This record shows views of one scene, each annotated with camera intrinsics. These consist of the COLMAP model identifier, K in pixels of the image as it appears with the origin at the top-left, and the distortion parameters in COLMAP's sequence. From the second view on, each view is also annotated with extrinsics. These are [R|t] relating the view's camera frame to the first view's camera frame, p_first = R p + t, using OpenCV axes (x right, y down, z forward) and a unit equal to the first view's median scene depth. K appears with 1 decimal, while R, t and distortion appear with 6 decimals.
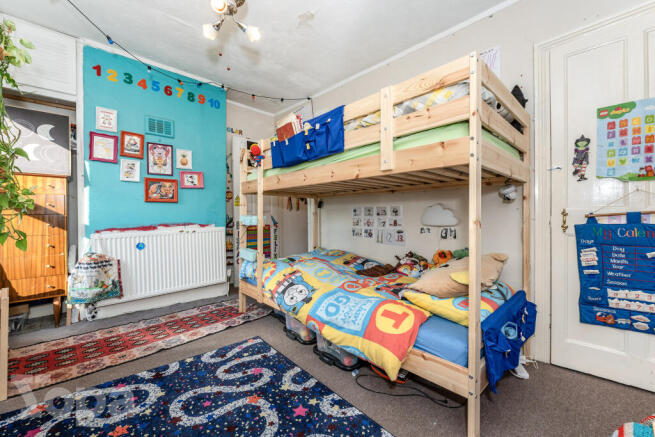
lens RADIAL K [[269.7, 0, 328.7], [0, 269.7, 218.9], [0, 0, 1]] dist [-0.000877, -0.000222]
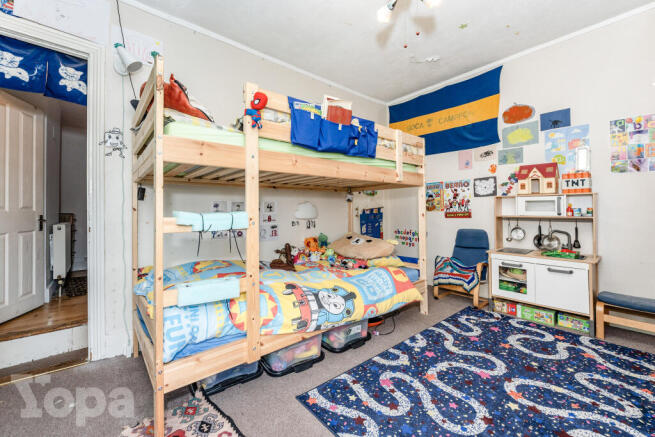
lens RADIAL K [[269.7, 0, 333.5], [0, 269.7, 206.6], [0, 0, 1]] dist [-0.000877, -0.000222]
pose [[0.027402, 0.015557, 0.999503, -1.190815], [0.027078, 0.999500, -0.016299, -0.010393], [-0.999258, 0.027511, 0.026967, 1.150688]]
